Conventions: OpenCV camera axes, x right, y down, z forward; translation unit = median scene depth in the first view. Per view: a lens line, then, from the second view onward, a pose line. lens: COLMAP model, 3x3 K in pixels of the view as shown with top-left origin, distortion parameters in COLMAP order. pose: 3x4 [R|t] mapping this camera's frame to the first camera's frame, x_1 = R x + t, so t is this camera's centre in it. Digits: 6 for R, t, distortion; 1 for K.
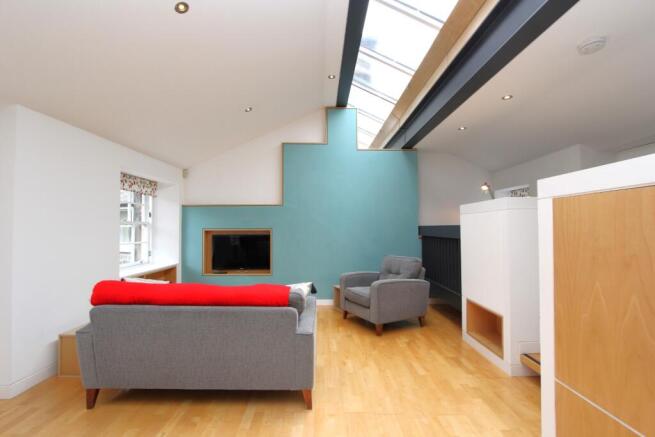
lens RADIAL K [[300.3, 0, 327.4], [0, 300.3, 217.2], [0, 0, 1]] dist [-0.013643, 0.001183]
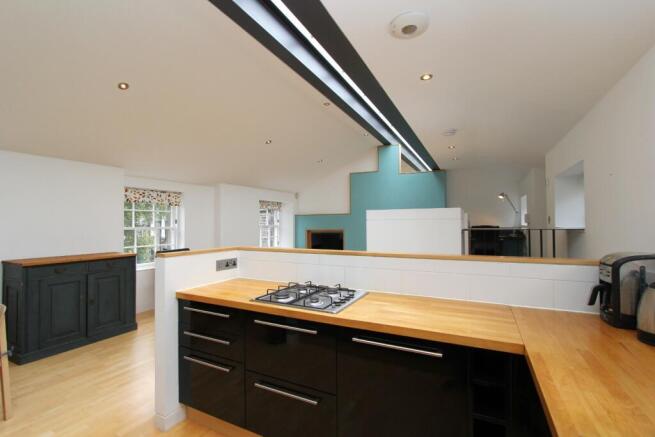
lens RADIAL K [[300.3, 0, 326.0], [0, 300.3, 220.6], [0, 0, 1]] dist [-0.013643, 0.001183]
pose [[0.891729, -0.008070, -0.452497, 0.439556], [0.015167, 0.999812, 0.012059, -0.027062], [0.452315, -0.017616, 0.891684, -0.432320]]
